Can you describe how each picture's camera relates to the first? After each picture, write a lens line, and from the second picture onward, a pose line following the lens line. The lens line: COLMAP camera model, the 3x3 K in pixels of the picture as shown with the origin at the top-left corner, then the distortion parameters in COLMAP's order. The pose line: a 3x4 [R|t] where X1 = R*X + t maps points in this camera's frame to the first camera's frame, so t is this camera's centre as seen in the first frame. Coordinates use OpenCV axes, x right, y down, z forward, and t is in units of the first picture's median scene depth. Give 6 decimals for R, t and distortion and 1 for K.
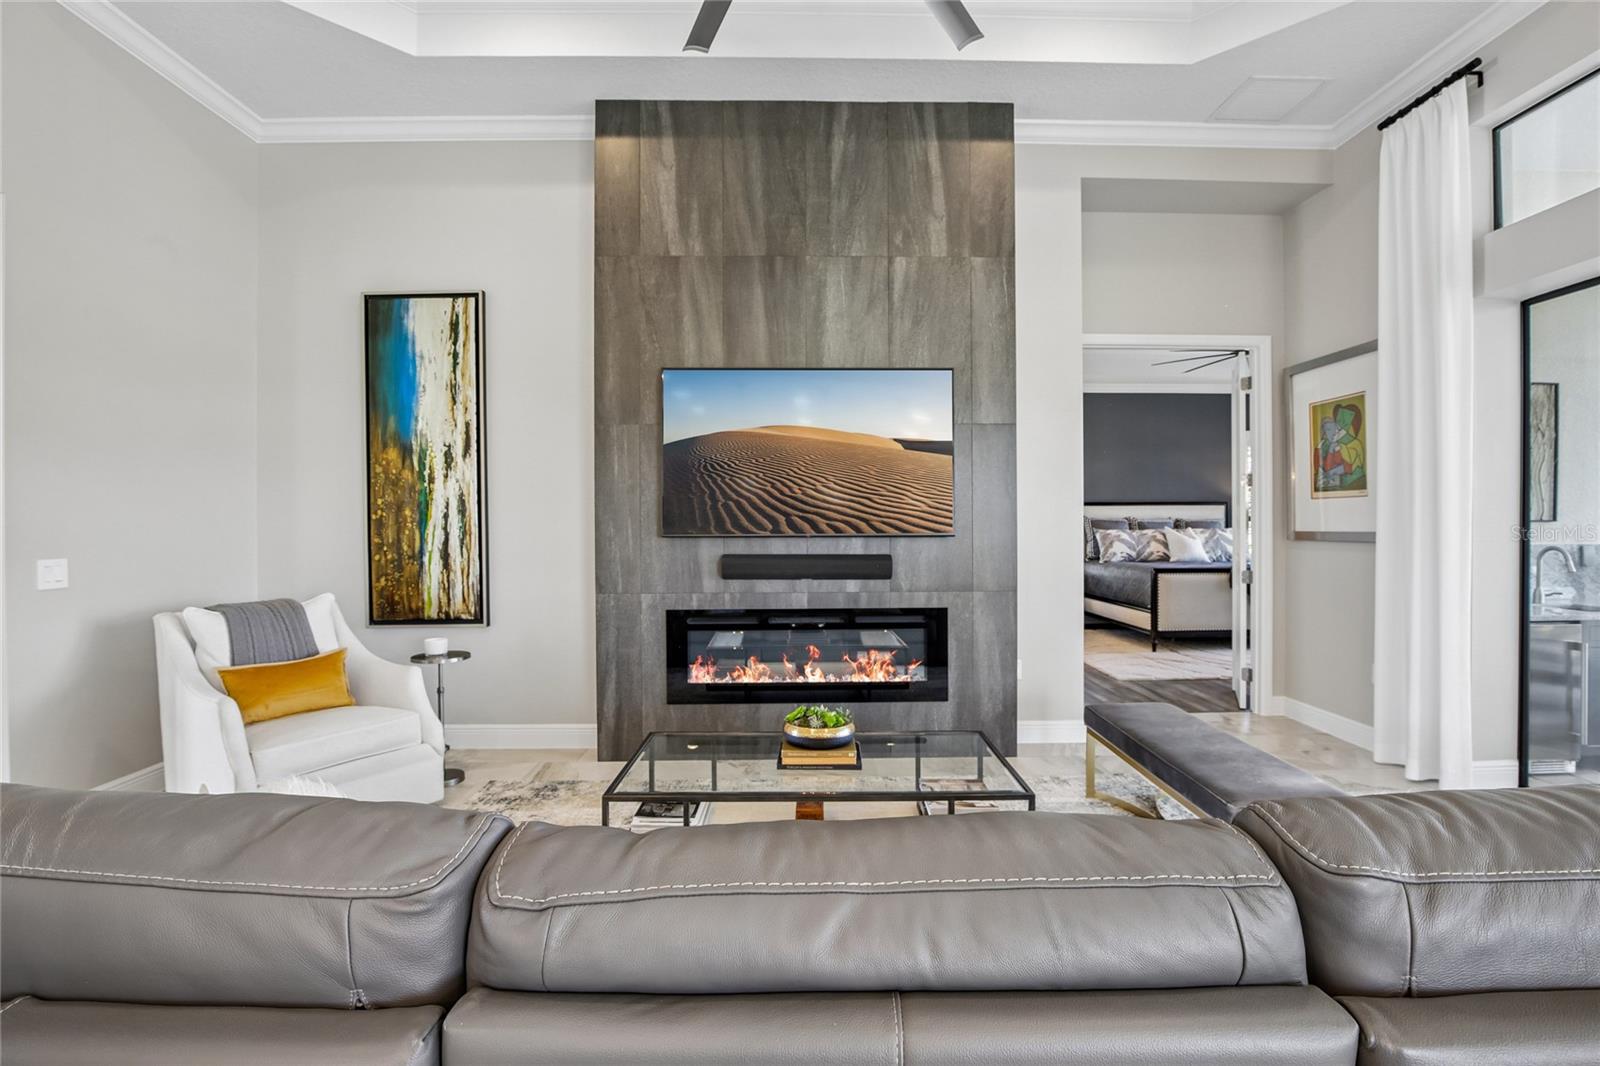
lens RADIAL K [[732.1, 0, 809.3], [0, 732.1, 525.3], [0, 0, 1]] dist [-0.039574, 0.010689]
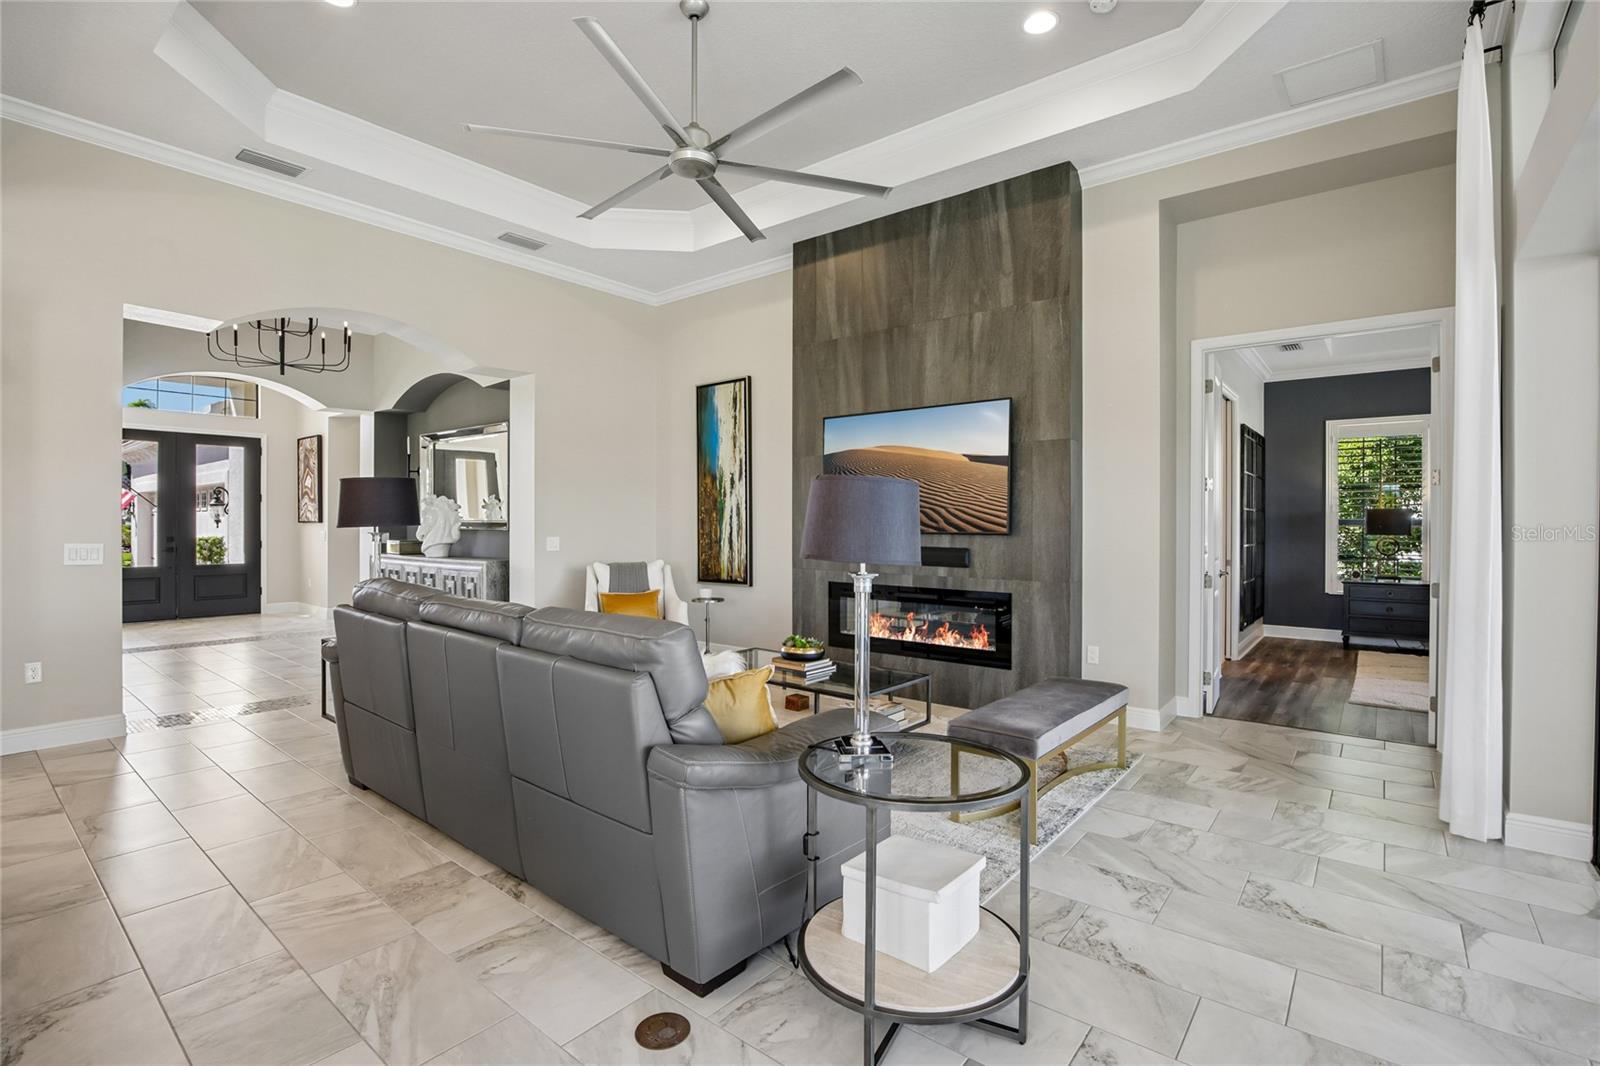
lens RADIAL K [[732.1, 0, 807.5], [0, 732.1, 526.2], [0, 0, 1]] dist [-0.039574, 0.010689]
pose [[0.766652, 0.010669, -0.641974, 0.708292], [-0.010403, 0.999937, 0.004195, -0.000964], [0.641979, 0.003463, 0.766715, -0.152680]]
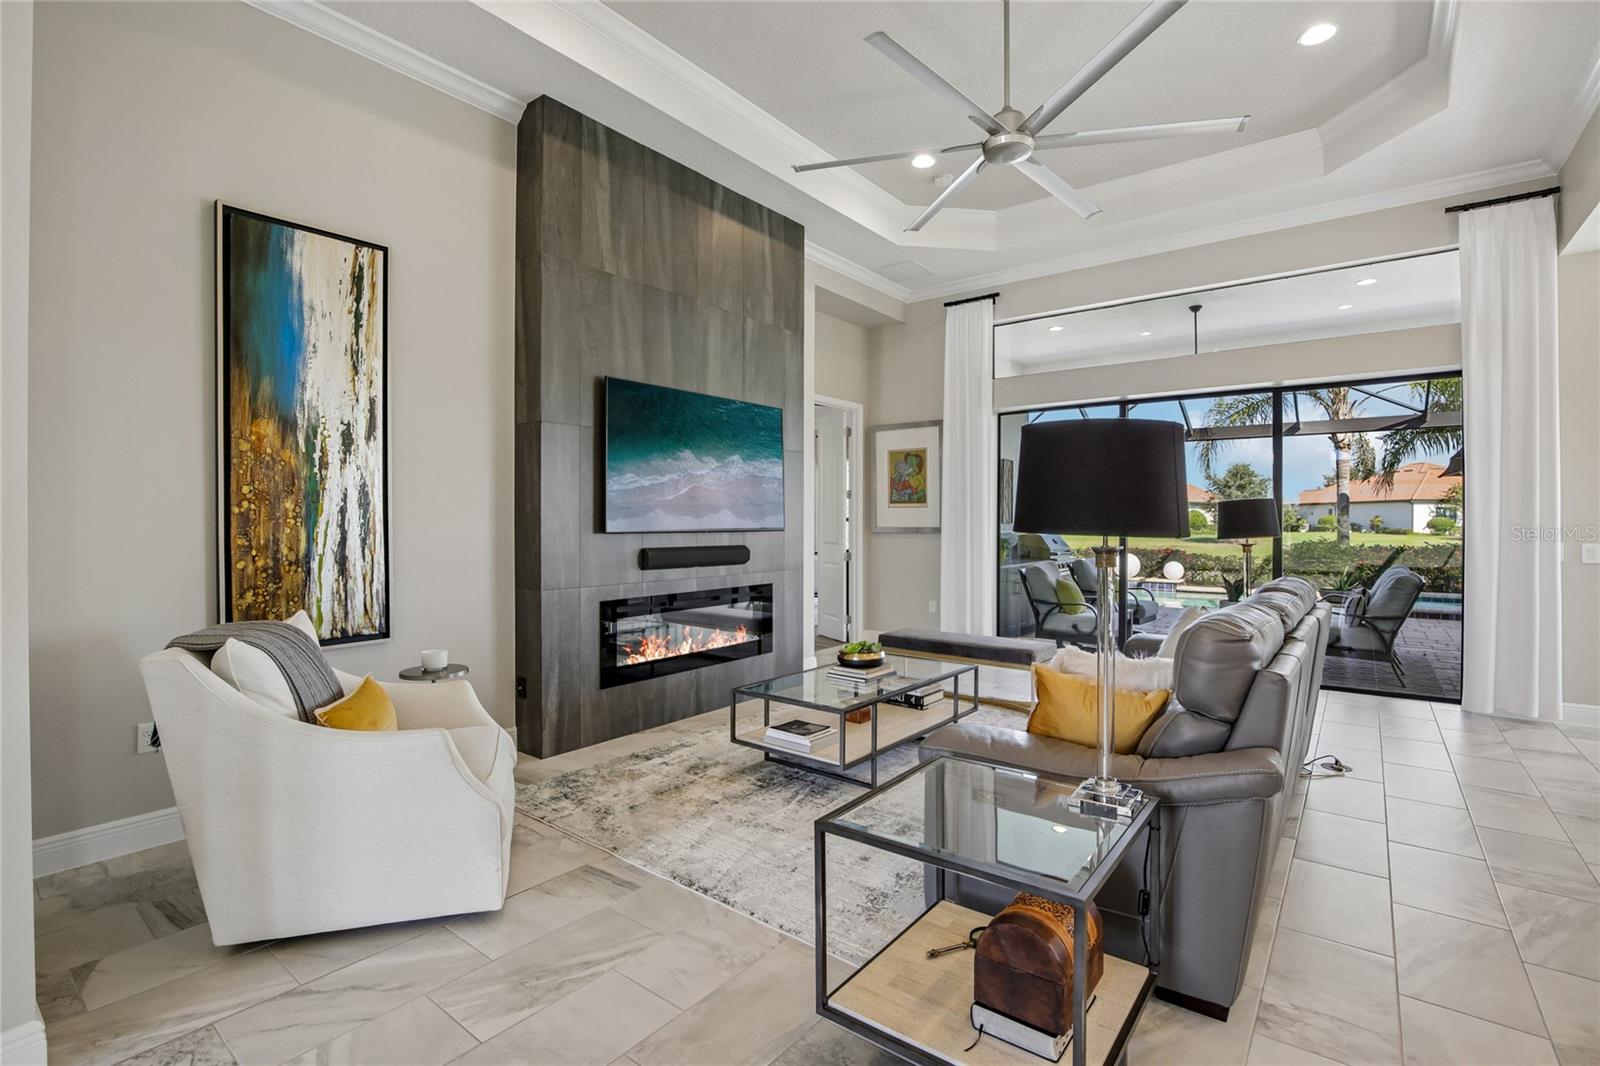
lens RADIAL K [[732.1, 0, 805.6], [0, 732.1, 529.7], [0, 0, 1]] dist [-0.039574, 0.010689]
pose [[0.630981, -0.005173, 0.775781, -0.829573], [0.001445, 0.999984, 0.005494, 0.005305], [-0.775797, -0.002345, 0.630978, 0.091656]]
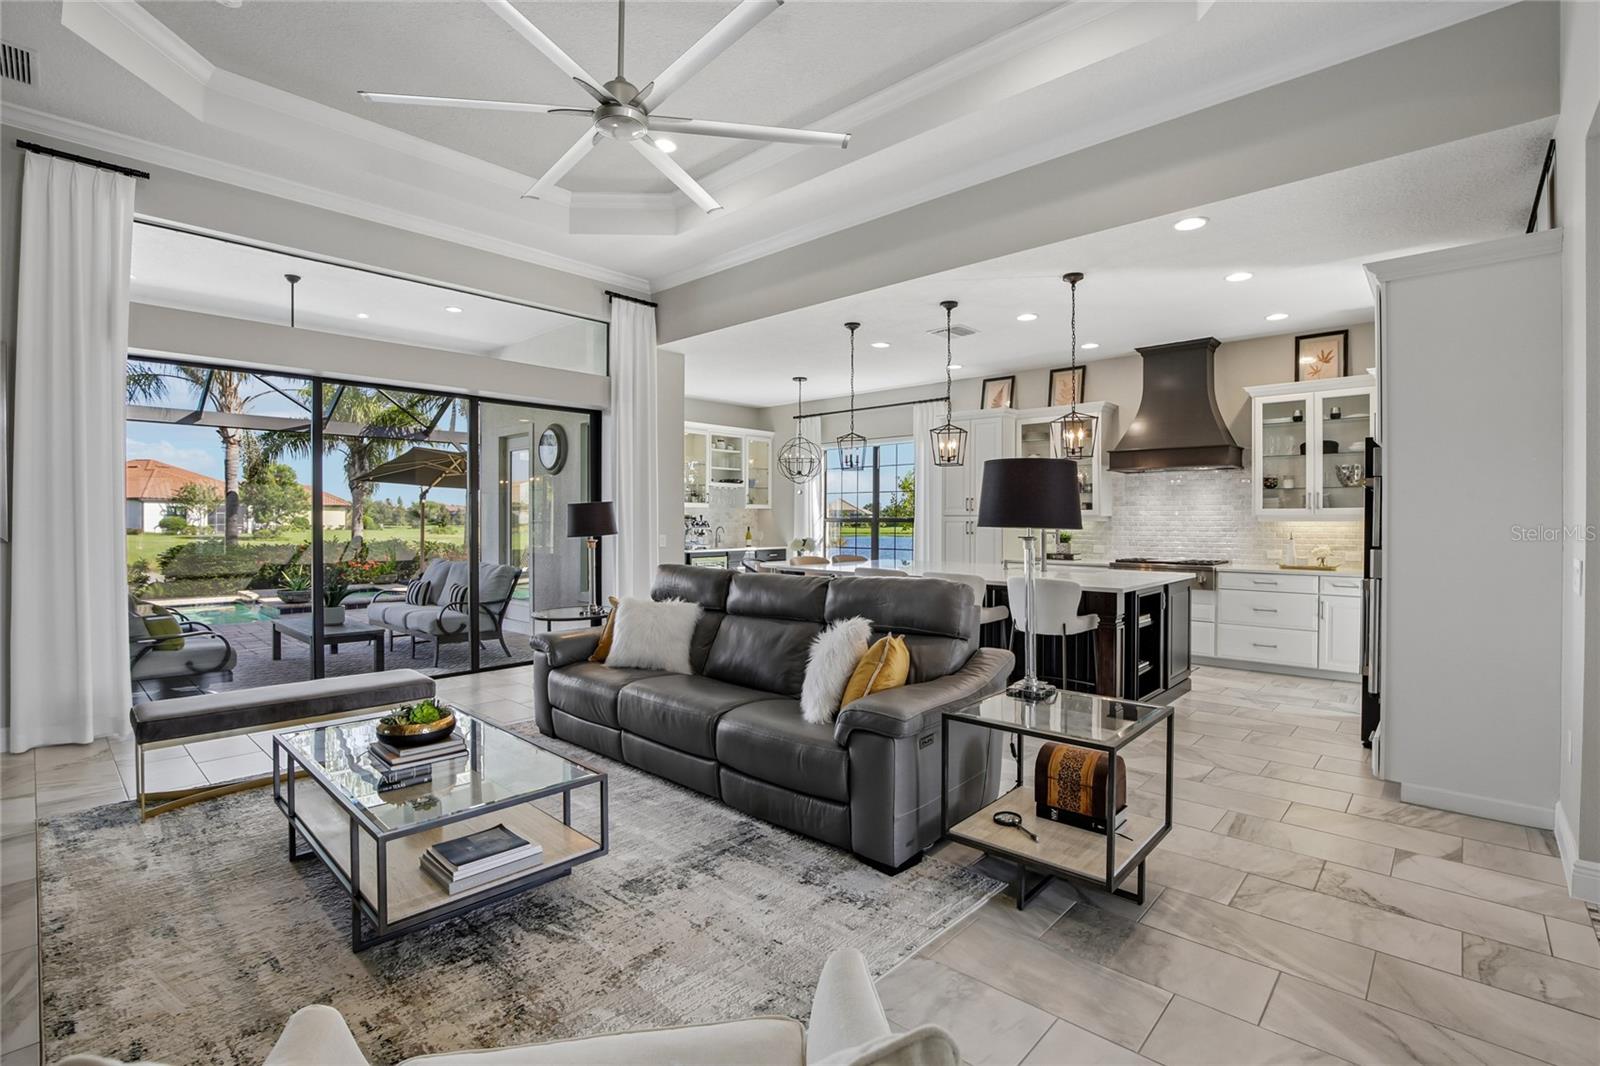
lens RADIAL K [[732.1, 0, 815.1], [0, 732.1, 535.9], [0, 0, 1]] dist [-0.039574, 0.010689]
pose [[-0.721650, -0.011413, 0.692164, -0.732343], [0.005876, 0.999727, 0.022611, -0.001076], [-0.692233, 0.020384, -0.721386, 0.803580]]
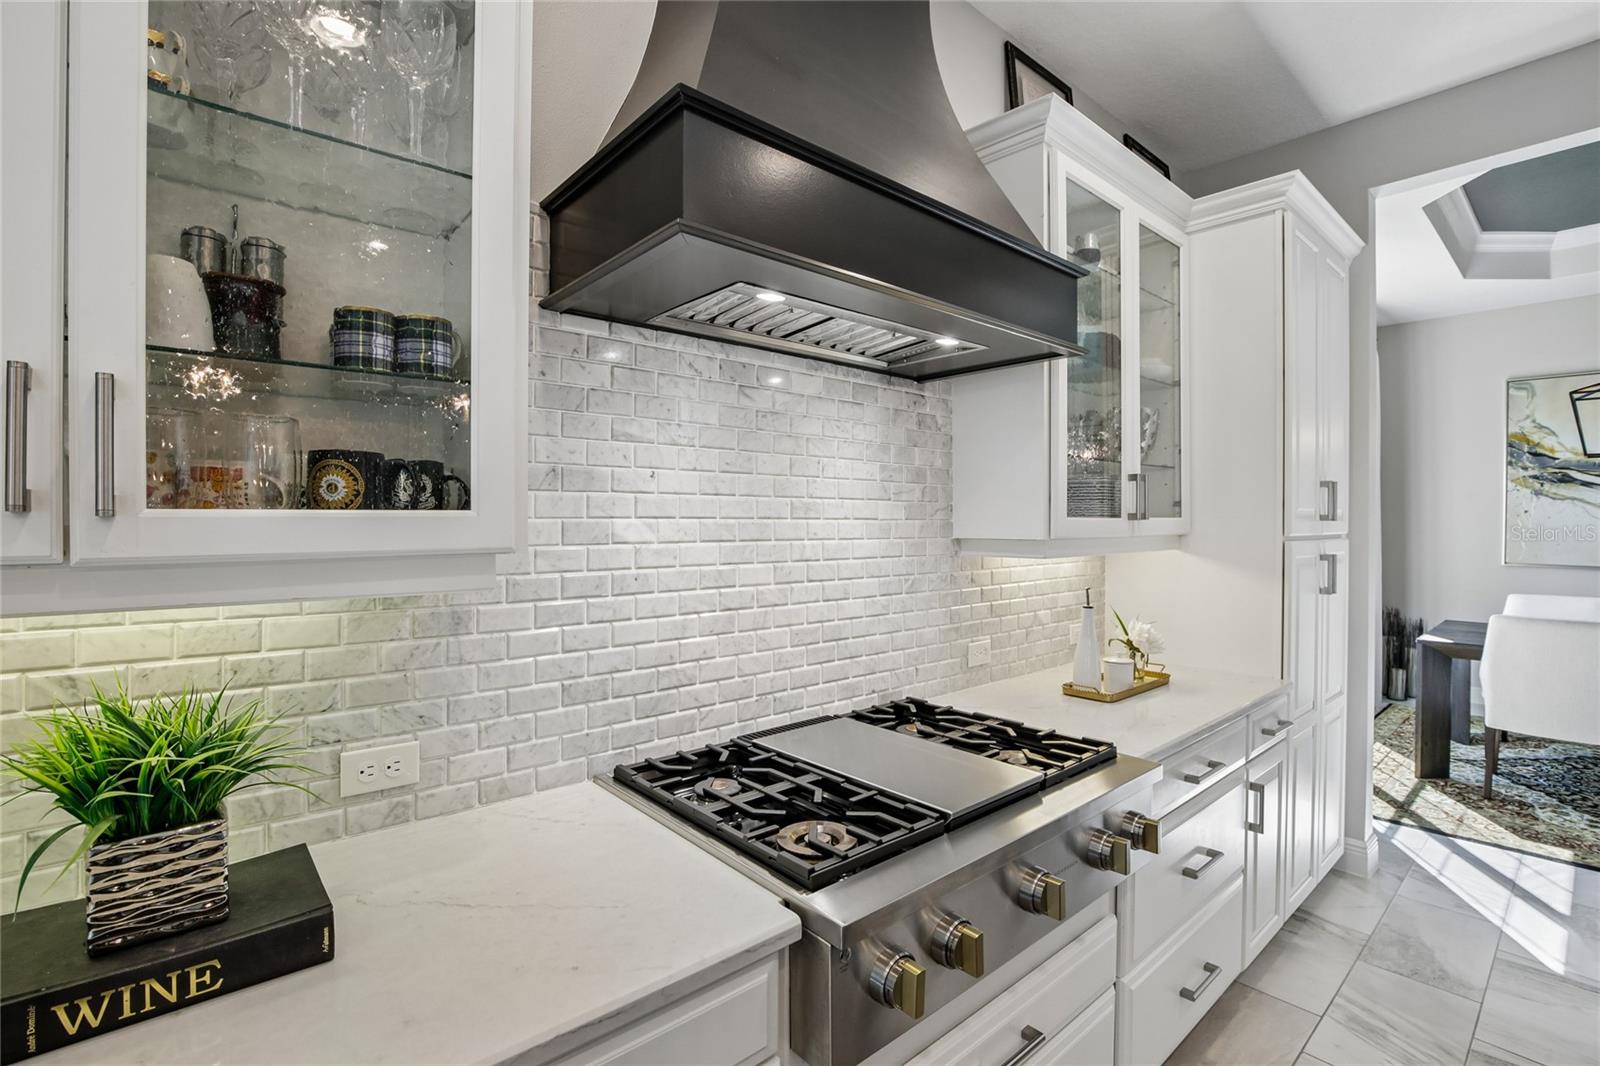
lens RADIAL K [[732.1, 0, 829.2], [0, 732.1, 527.2], [0, 0, 1]] dist [-0.039574, 0.010689]
pose [[-0.758714, 0.007557, -0.651380, 0.096923], [-0.000557, 0.999925, 0.012249, -0.014727], [0.651424, 0.009656, -0.758653, -0.682397]]
